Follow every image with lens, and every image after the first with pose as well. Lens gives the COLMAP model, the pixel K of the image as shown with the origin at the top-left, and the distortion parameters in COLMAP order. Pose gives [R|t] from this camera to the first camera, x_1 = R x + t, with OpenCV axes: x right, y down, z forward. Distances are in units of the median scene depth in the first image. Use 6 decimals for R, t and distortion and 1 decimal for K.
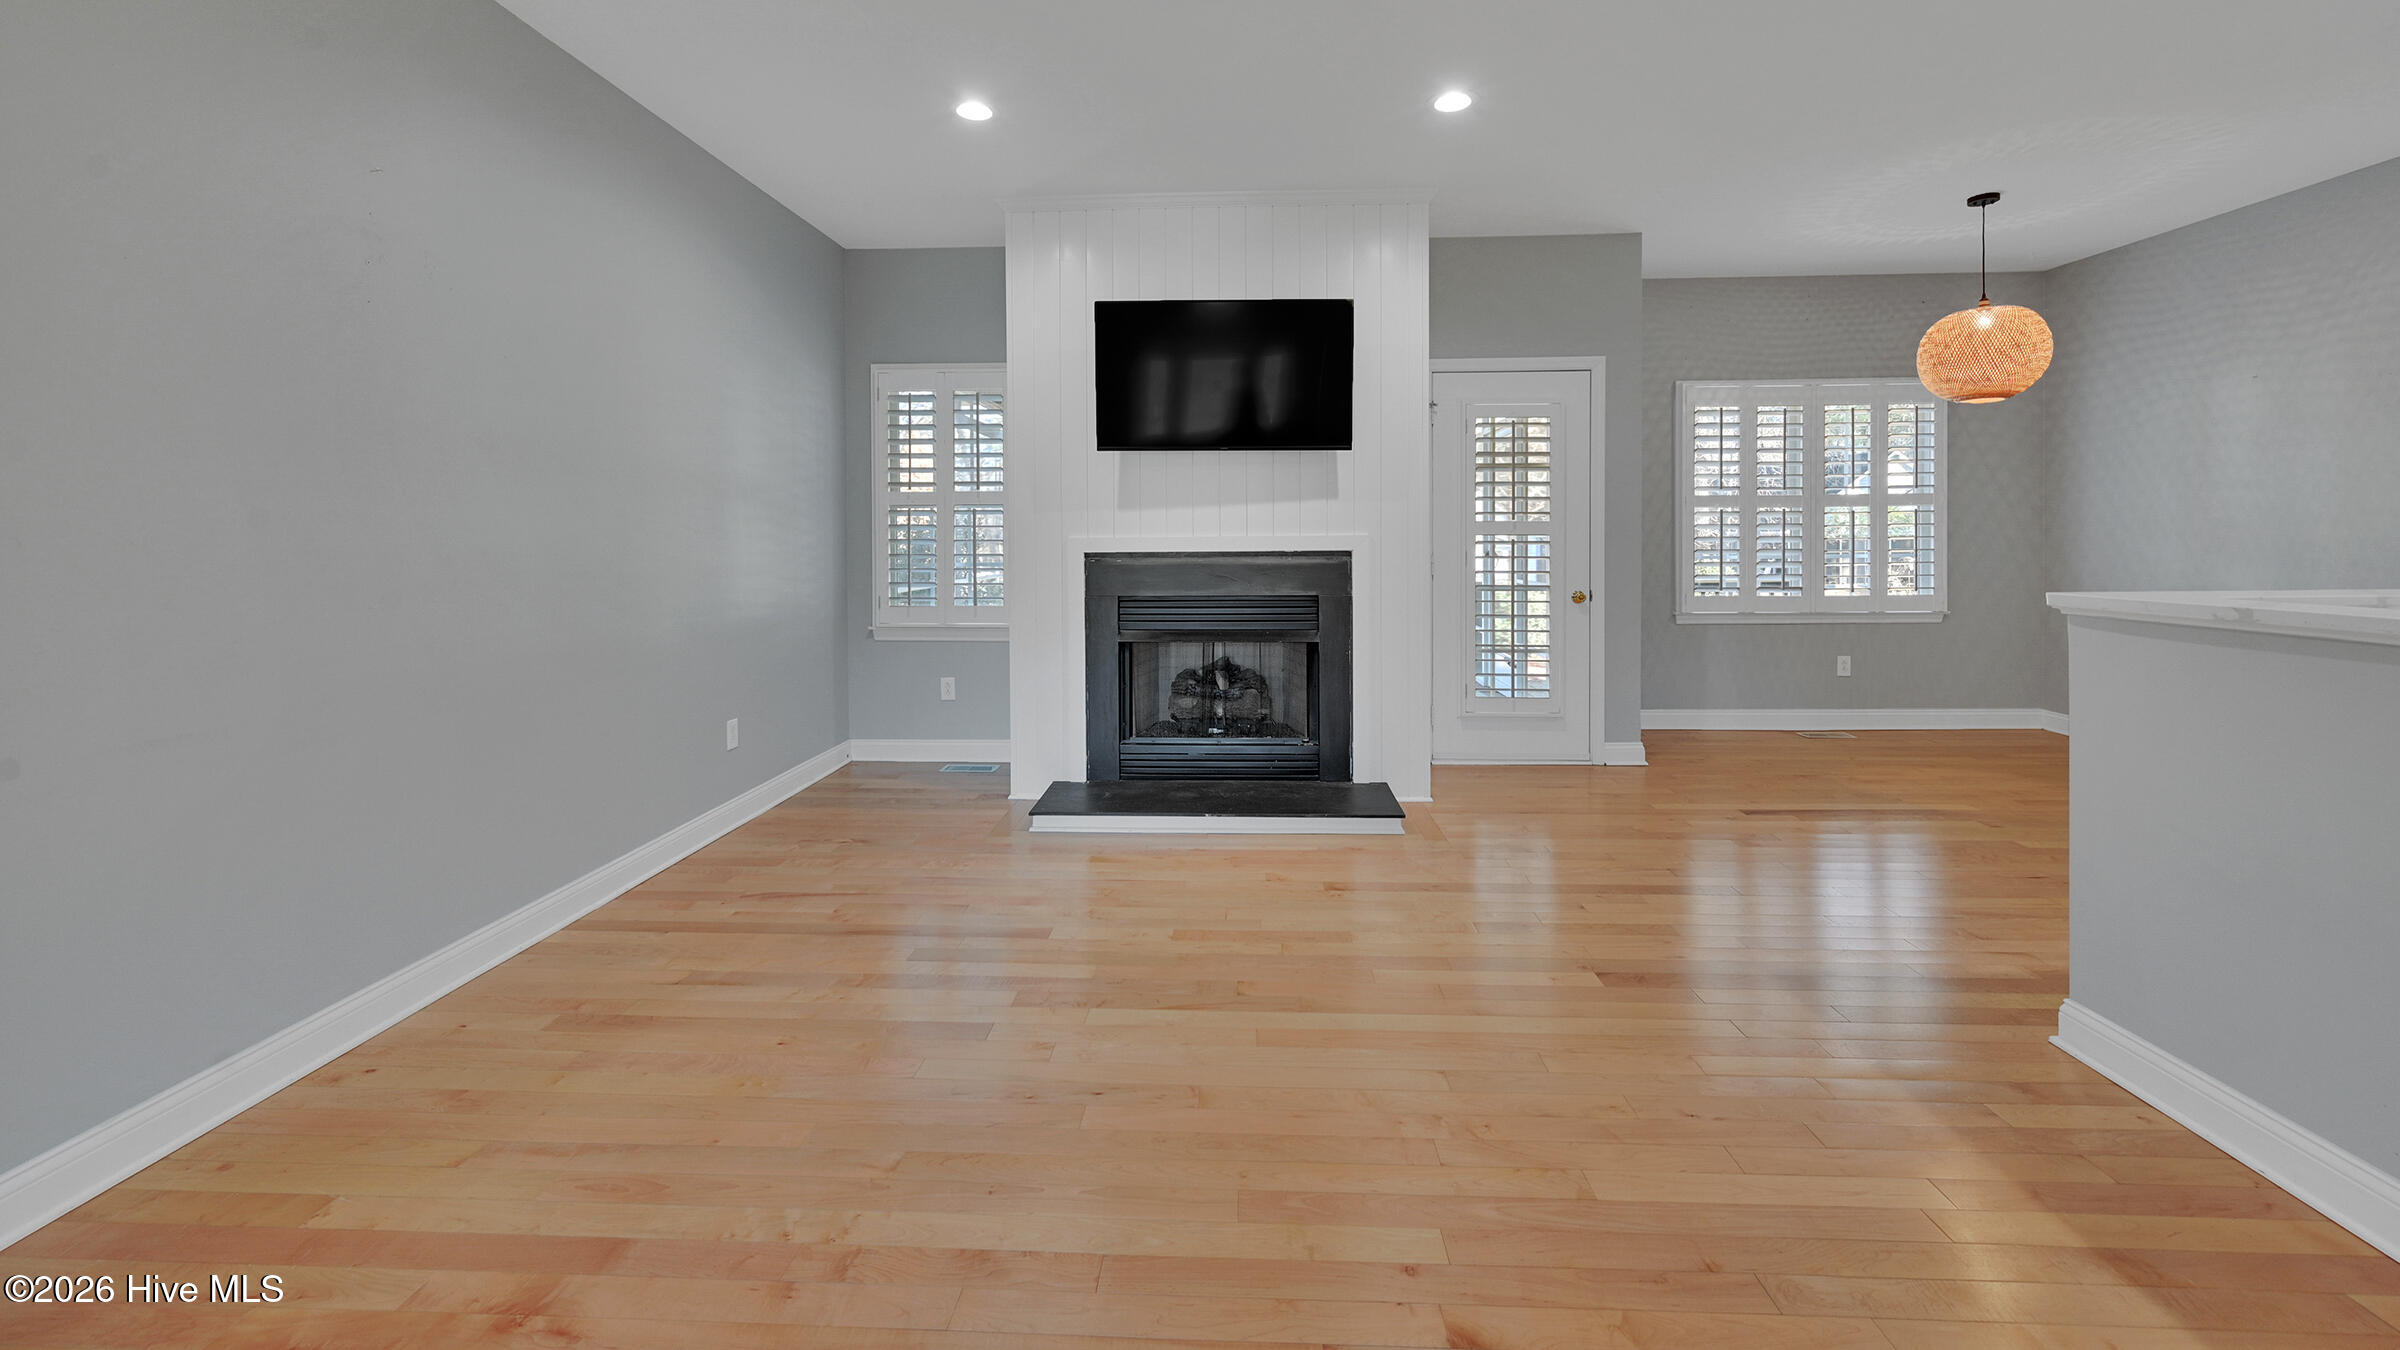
lens RADIAL K [[951.6, 0, 1188.5], [0, 951.6, 547.3], [0, 0, 1]] dist [-0.000138, 0.000029]
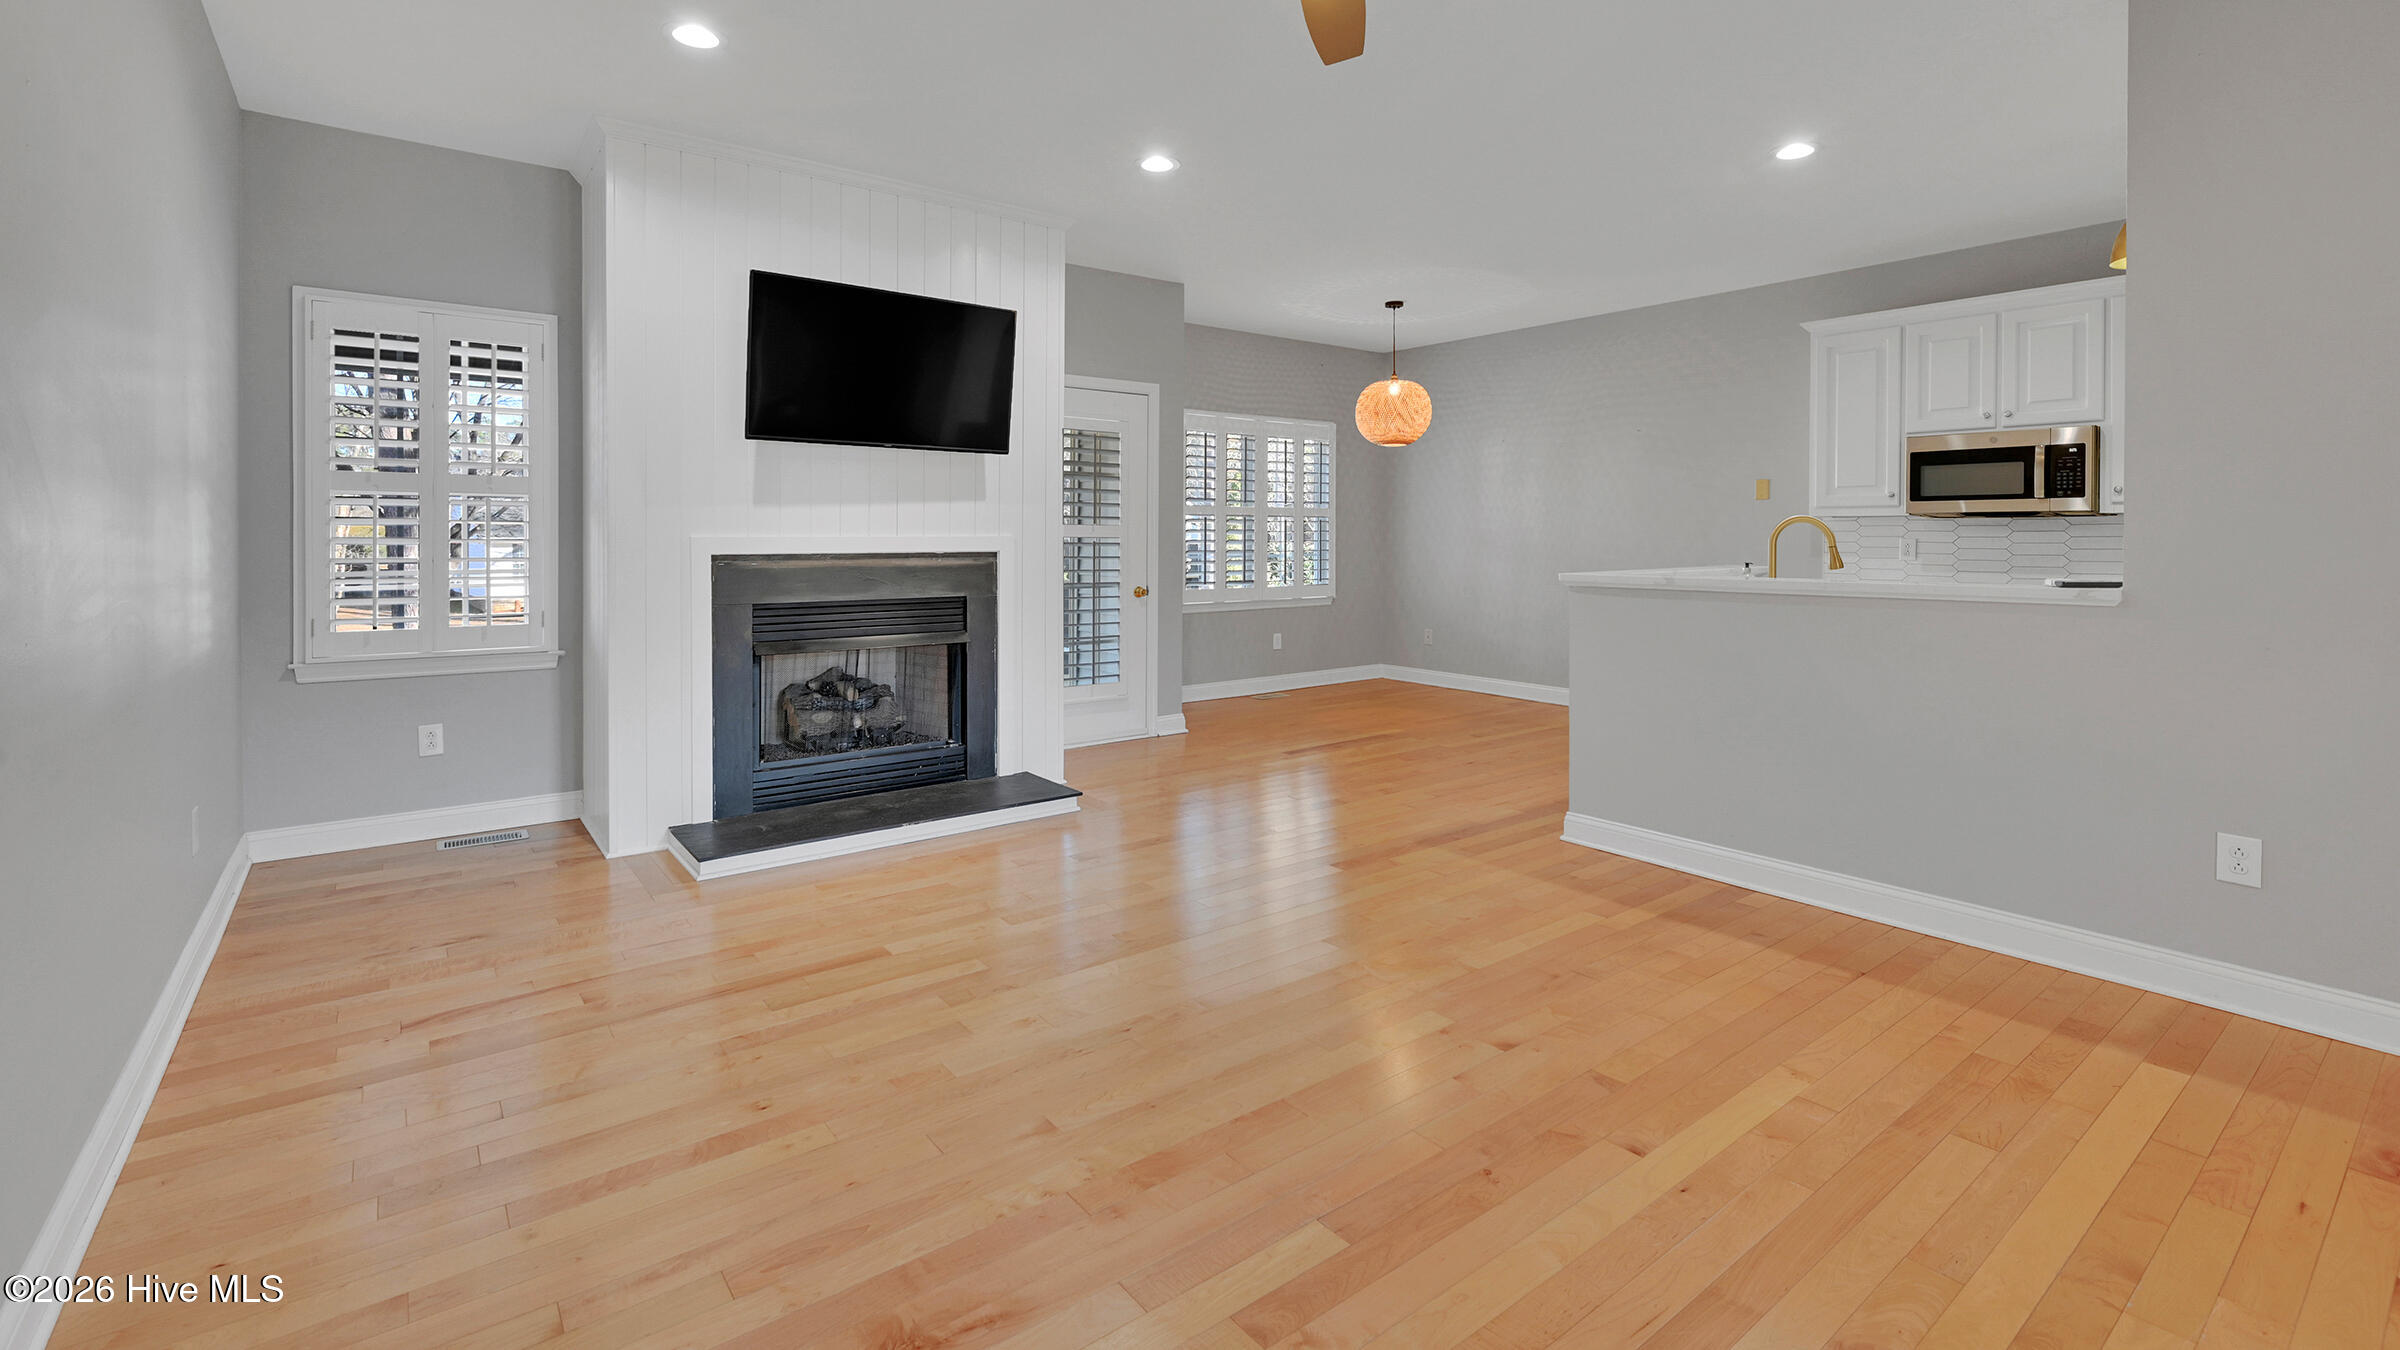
lens RADIAL K [[1035.7, 0, 1193.2], [0, 1035.7, 543.4], [0, 0, 1]] dist [0.002769, 0.000362]
pose [[0.769681, 0.002528, 0.638424, -0.368961], [0.002660, 0.999971, -0.007166, 0.003356], [-0.638423, 0.007214, 0.769652, 0.000502]]
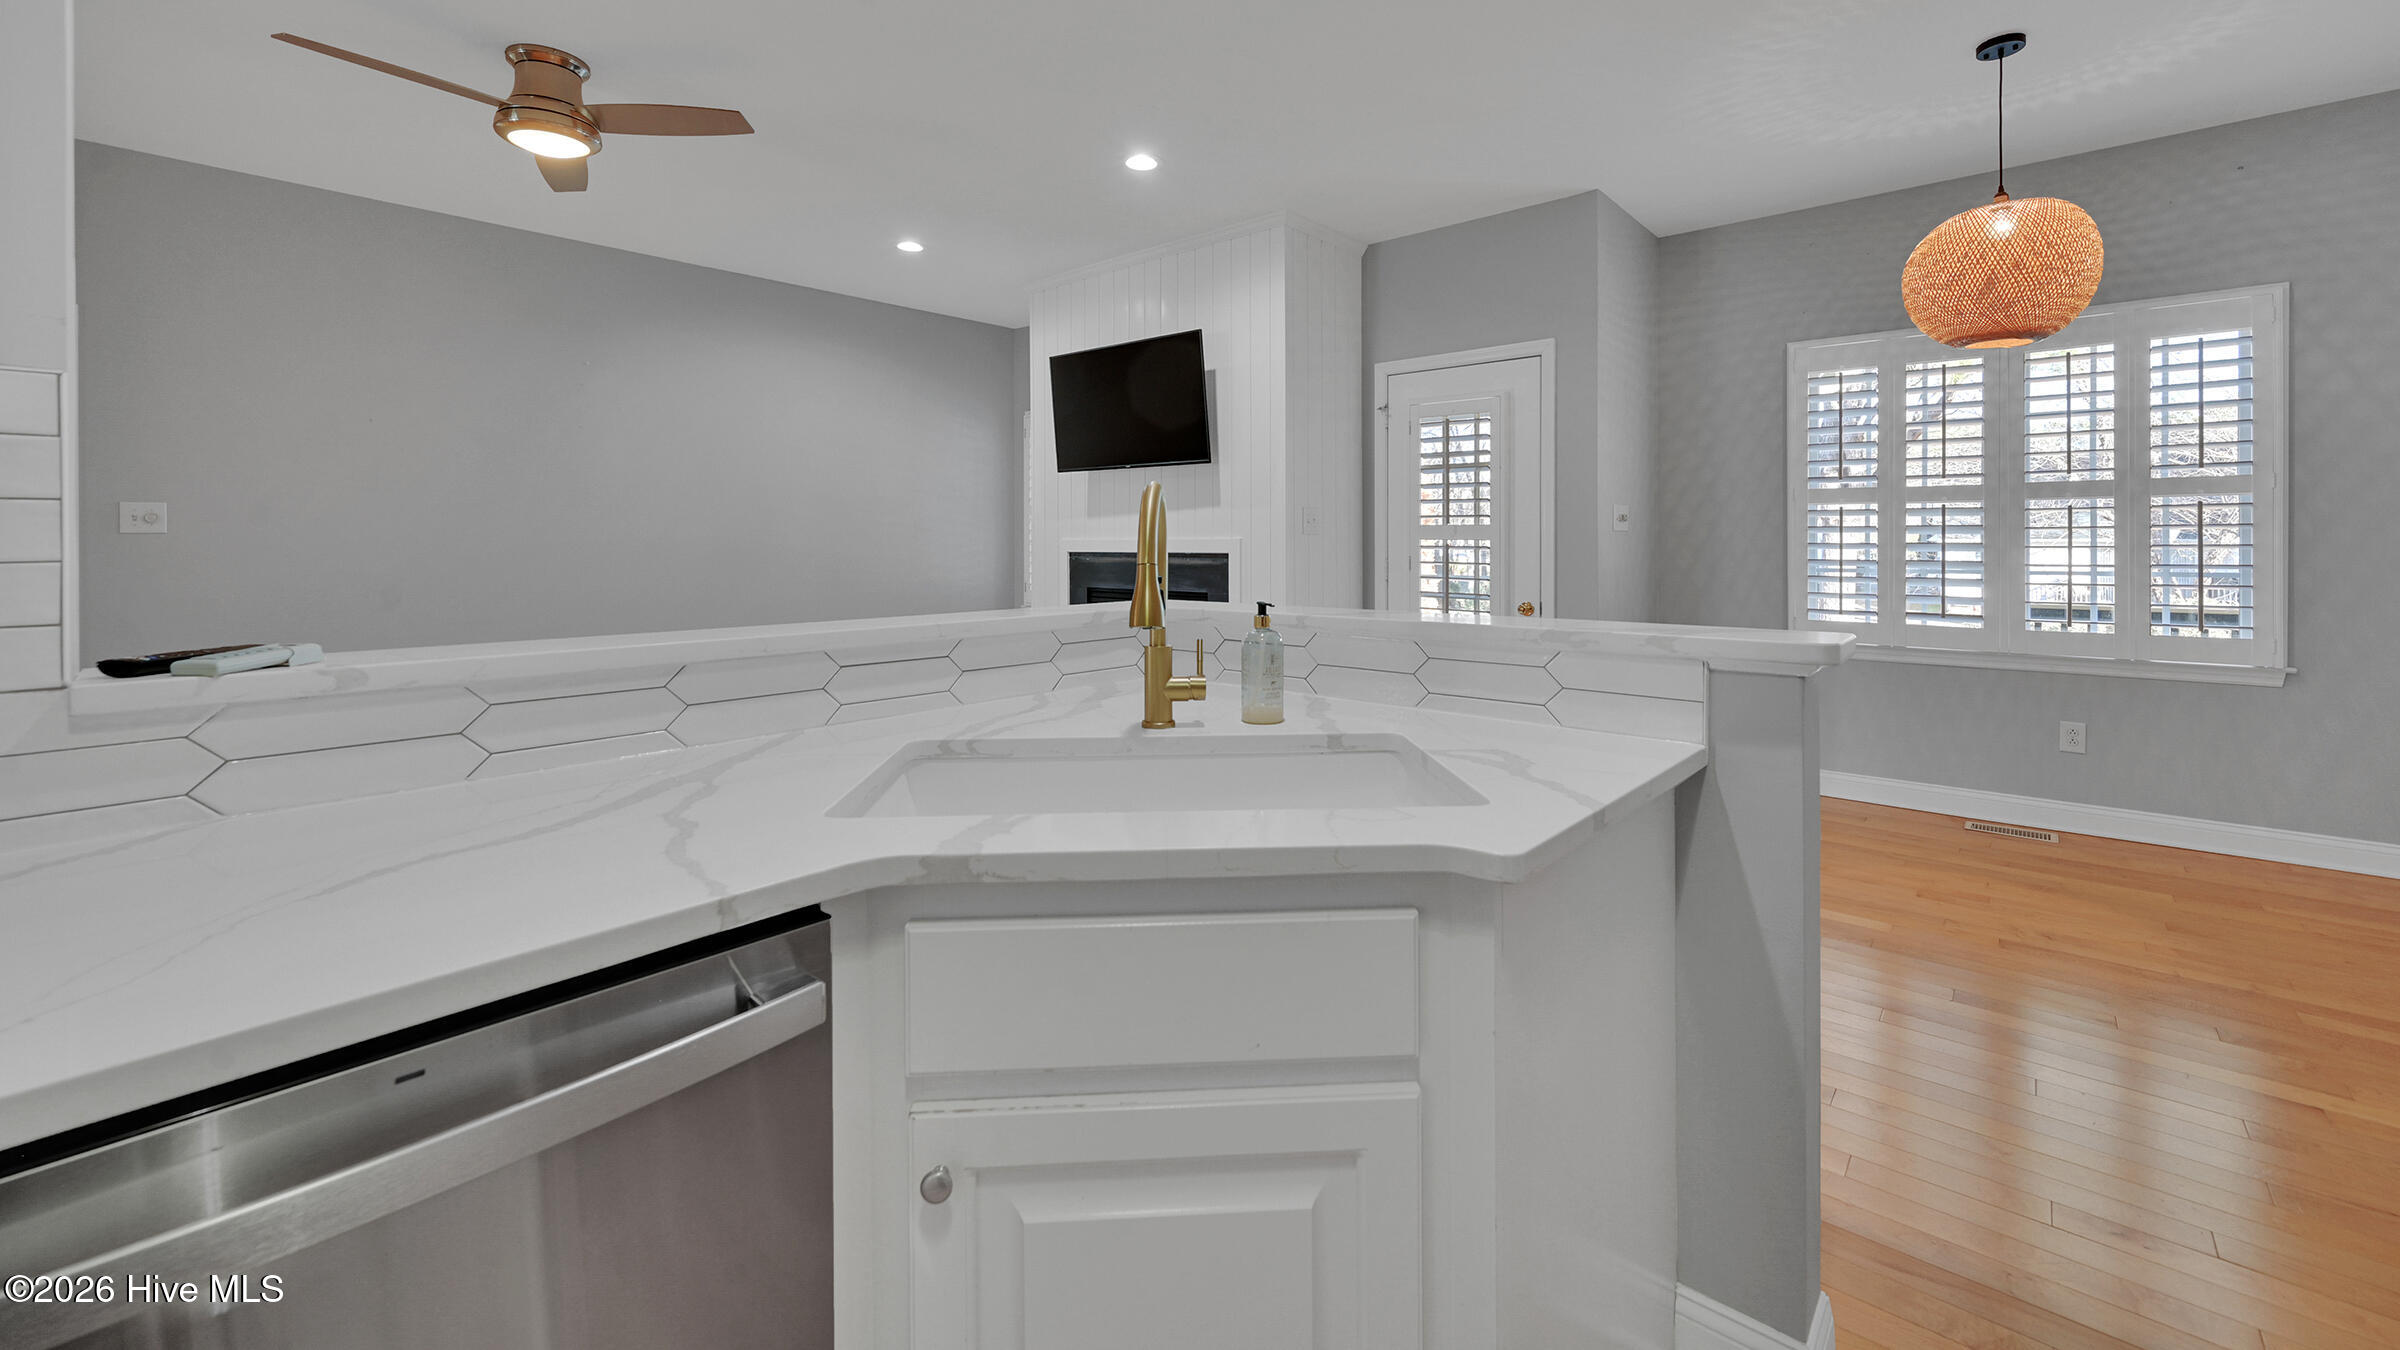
lens RADIAL K [[951.6, 0, 1188.5], [0, 951.6, 547.3], [0, 0, 1]] dist [-0.000138, 0.000029]
pose [[0.780162, 0.008740, -0.625517, 0.795217], [-0.011104, 0.999938, 0.000122, -0.002648], [0.625479, 0.006850, 0.780211, 0.108871]]
